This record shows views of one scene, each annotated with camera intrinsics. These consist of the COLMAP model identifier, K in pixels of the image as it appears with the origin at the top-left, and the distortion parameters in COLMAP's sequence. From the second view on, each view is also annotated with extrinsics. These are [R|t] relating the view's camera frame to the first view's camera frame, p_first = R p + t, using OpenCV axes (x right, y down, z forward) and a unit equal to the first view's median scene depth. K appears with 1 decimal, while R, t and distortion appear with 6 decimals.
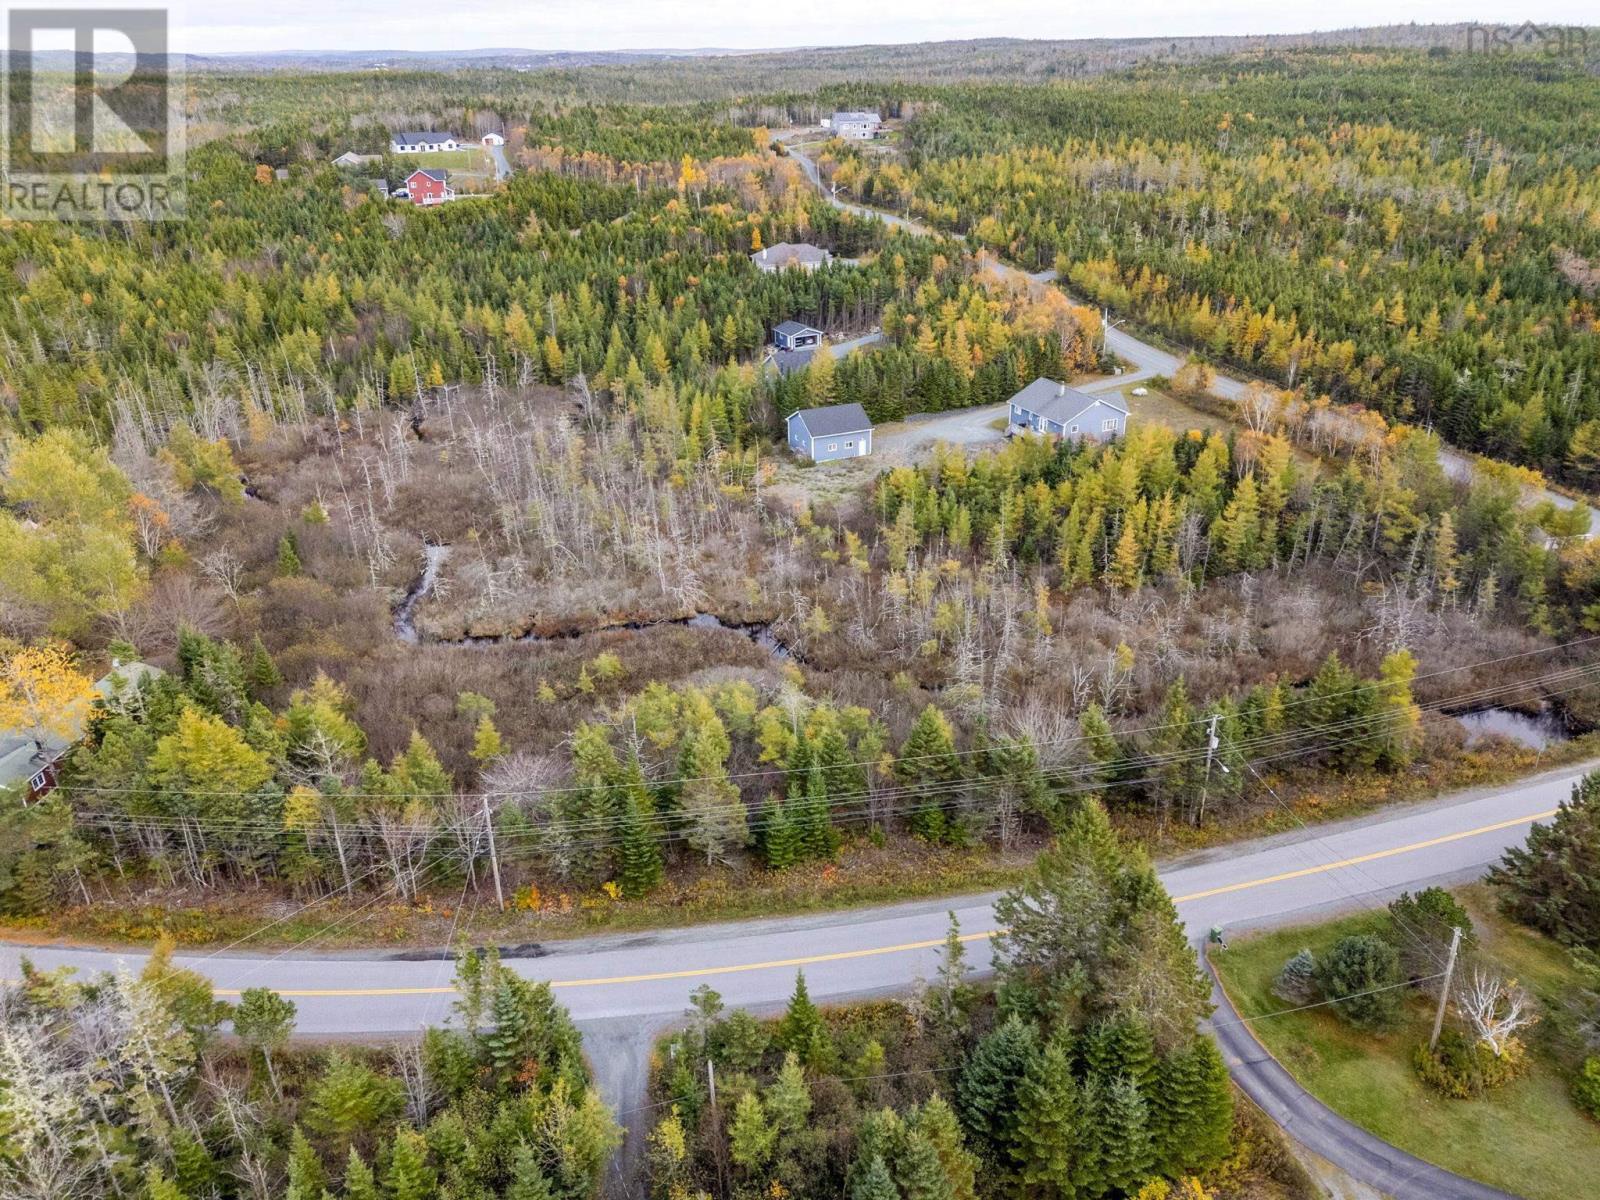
lens RADIAL K [[1174.1, 0, 800.4], [0, 1174.1, 610.3], [0, 0, 1]] dist [0.066698, -0.050727]
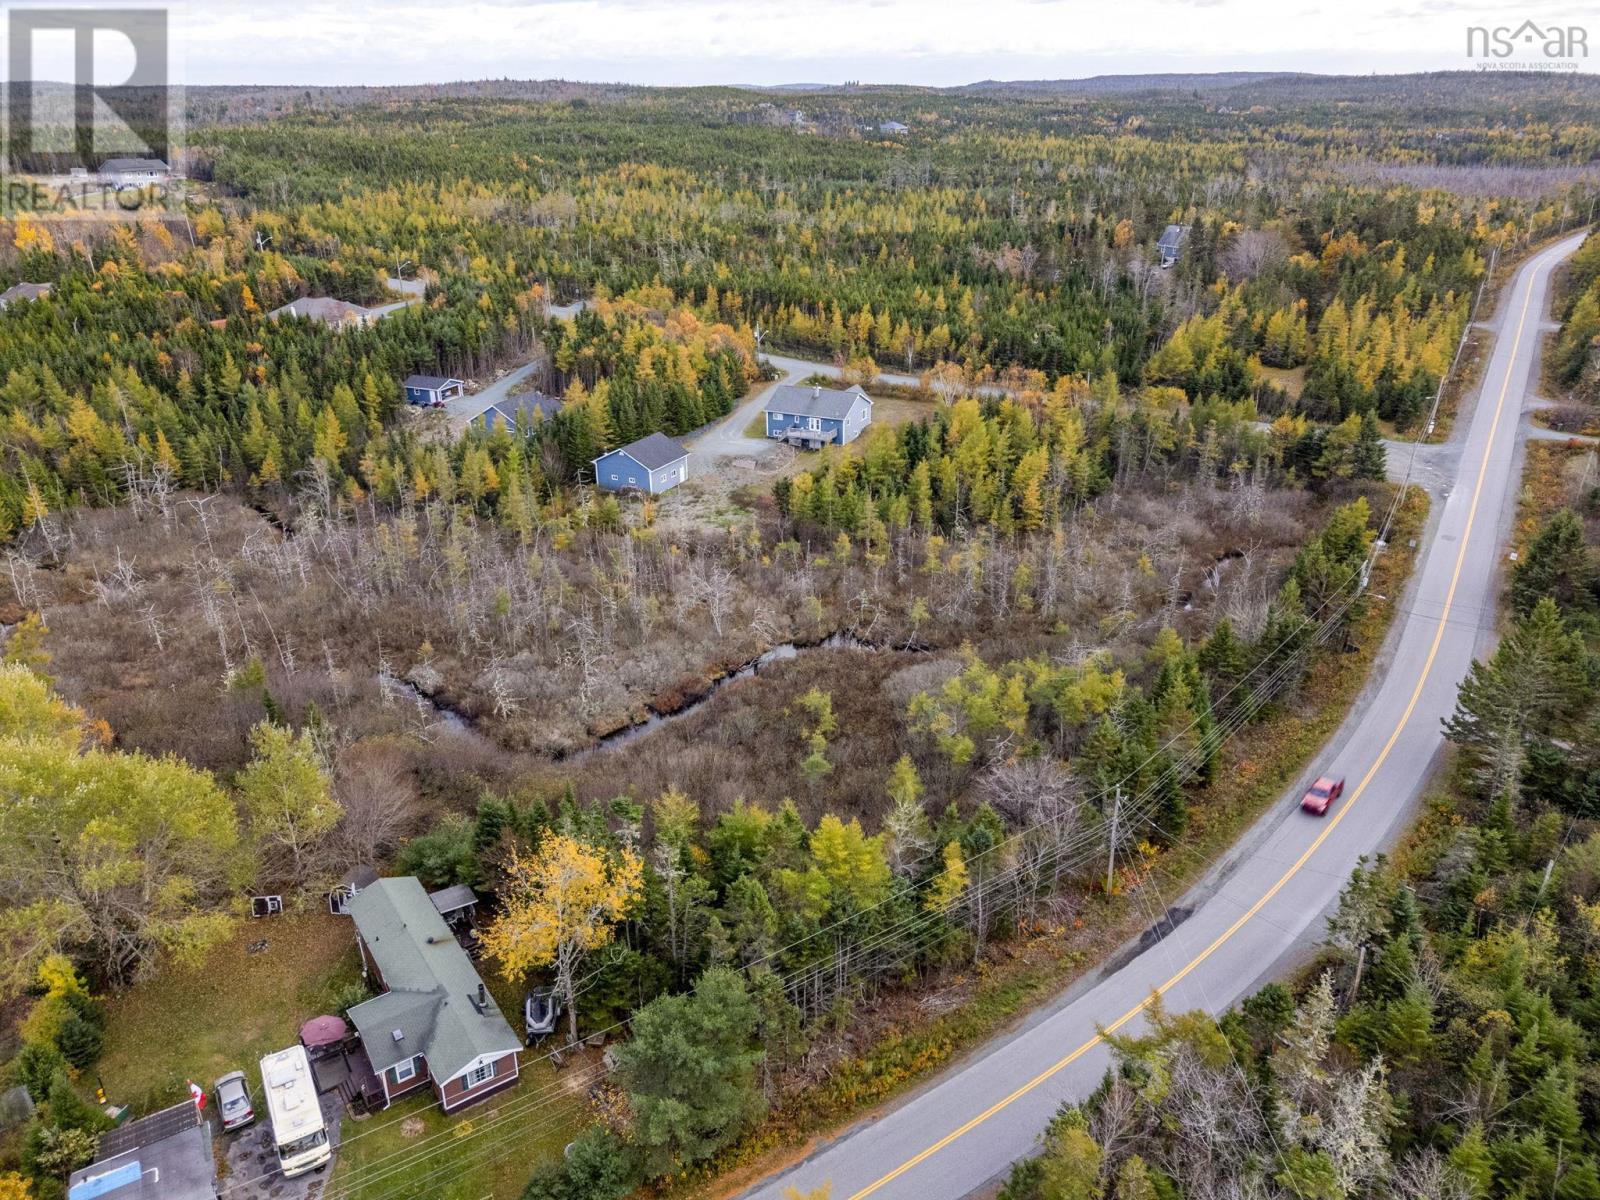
lens RADIAL K [[1174.1, 0, 803.6], [0, 1174.1, 602.5], [0, 0, 1]] dist [0.066698, -0.050727]
pose [[0.762138, -0.249608, 0.597362, -0.432727], [0.274093, 0.960320, 0.051572, -0.050080], [-0.586531, 0.124427, 0.800312, 0.136299]]
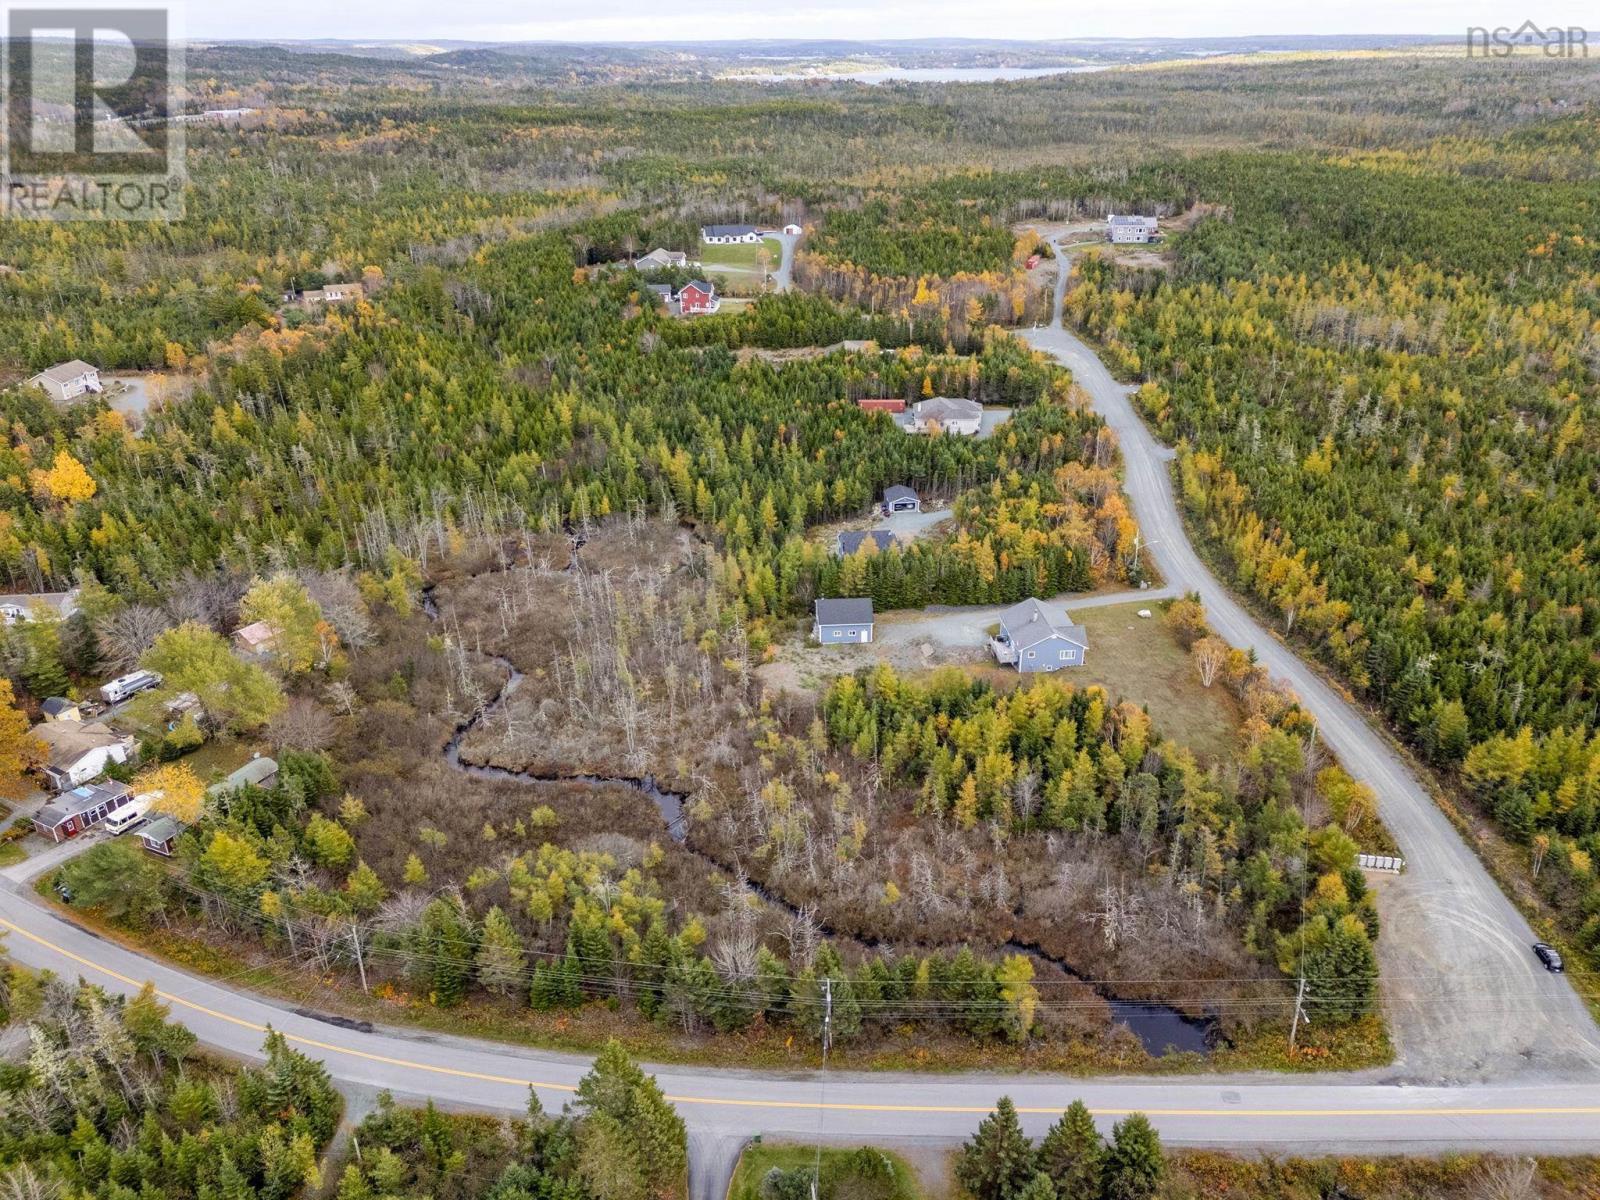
lens RADIAL K [[1174.1, 0, 798.0], [0, 1174.1, 602.9], [0, 0, 1]] dist [0.066698, -0.050727]
pose [[0.943311, 0.151439, -0.295347, 0.300854], [-0.149278, 0.988340, 0.029990, -0.175825], [0.296445, 0.015799, 0.954919, -0.159904]]
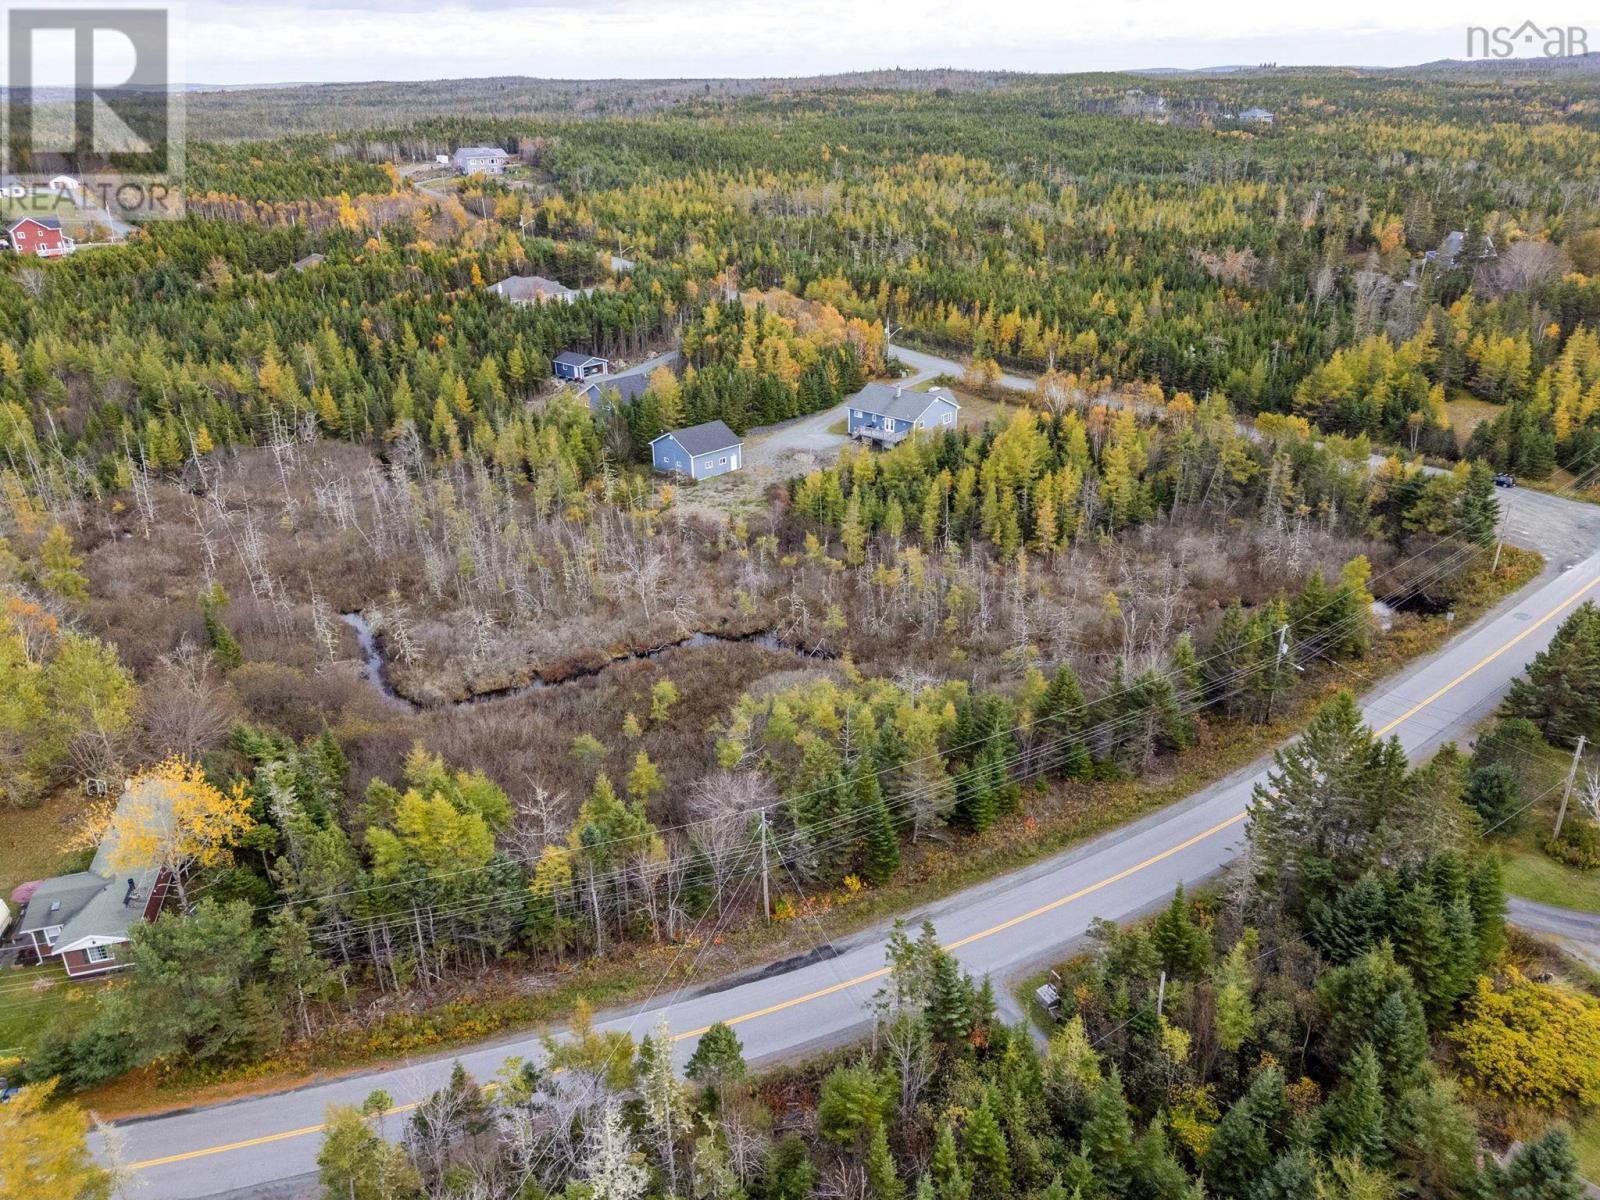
lens RADIAL K [[1174.1, 0, 802.2], [0, 1174.1, 608.9], [0, 0, 1]] dist [0.066698, -0.050727]
pose [[0.928787, -0.149296, 0.339213, -0.227920], [0.158852, 0.987302, -0.000410, -0.001823], [-0.334844, 0.054266, 0.940710, 0.018594]]
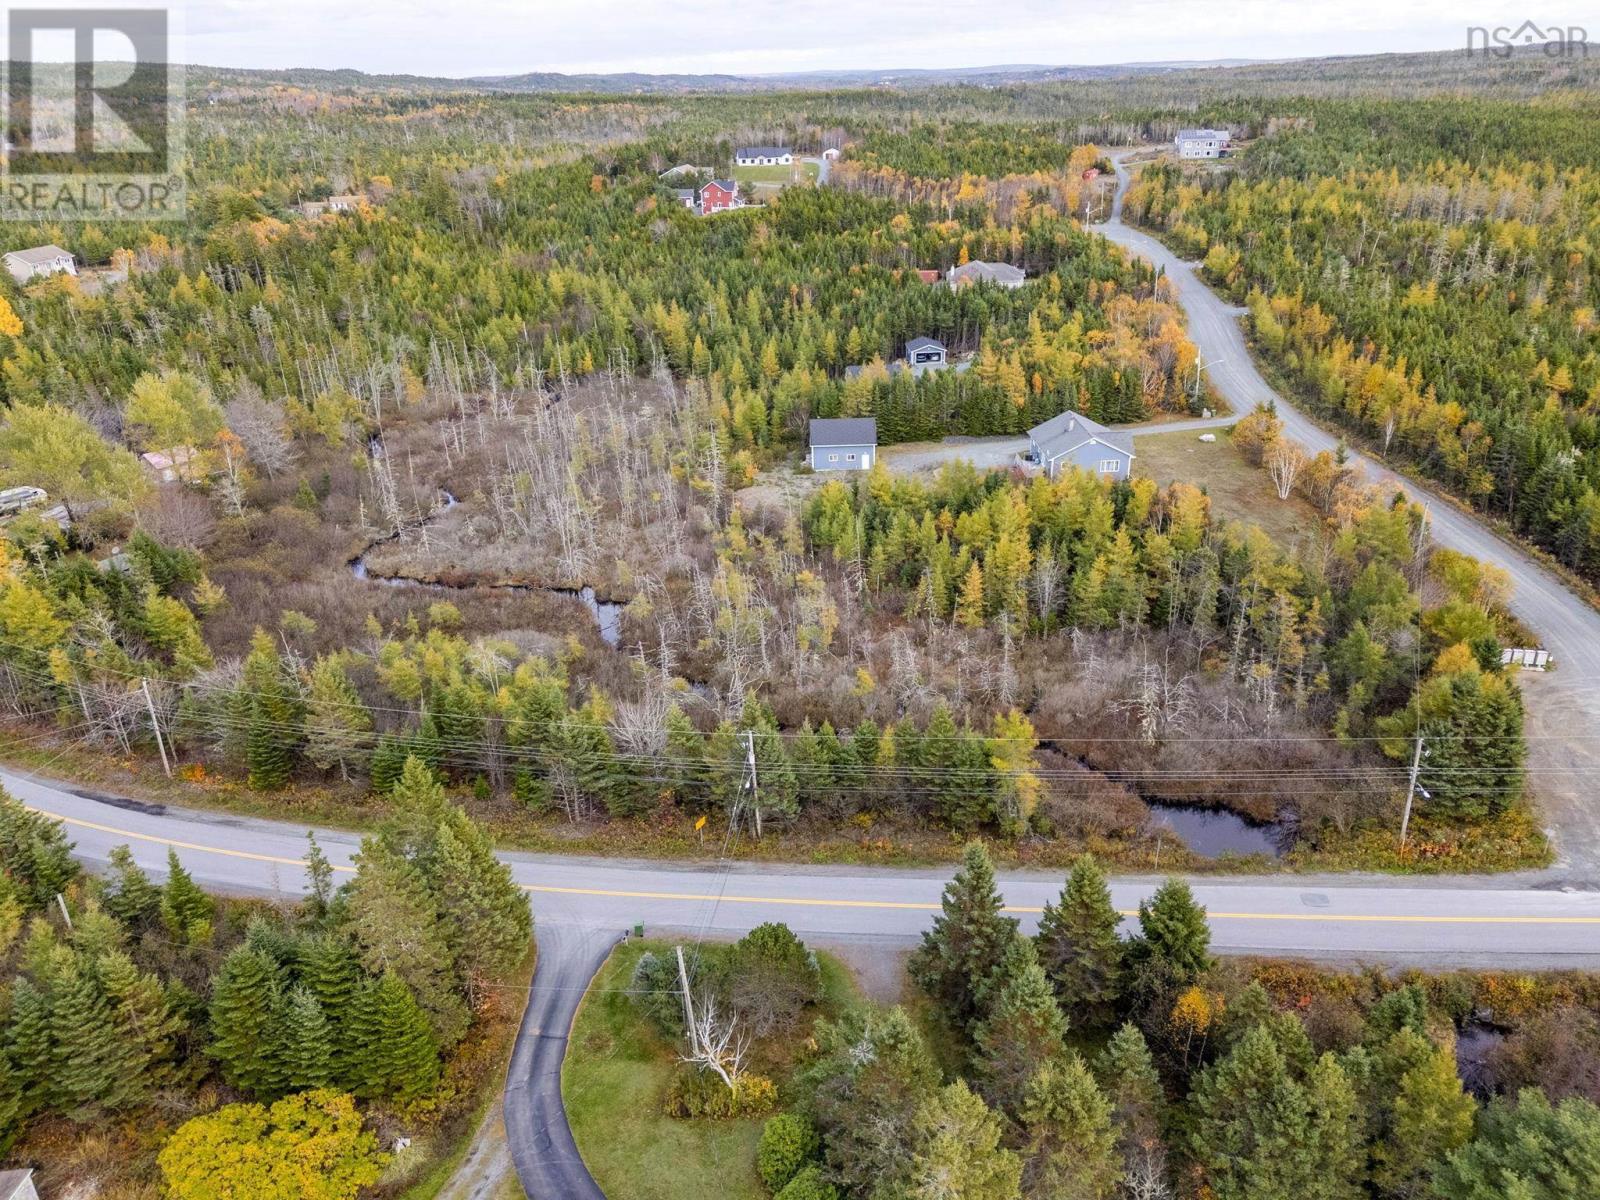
lens RADIAL K [[1174.1, 0, 799.3], [0, 1174.1, 608.9], [0, 0, 1]] dist [0.066698, -0.050727]
pose [[0.924223, 0.152232, -0.350196, 0.331262], [-0.156043, 0.987595, 0.017489, -0.018395], [0.348514, 0.038482, 0.936513, 0.027203]]
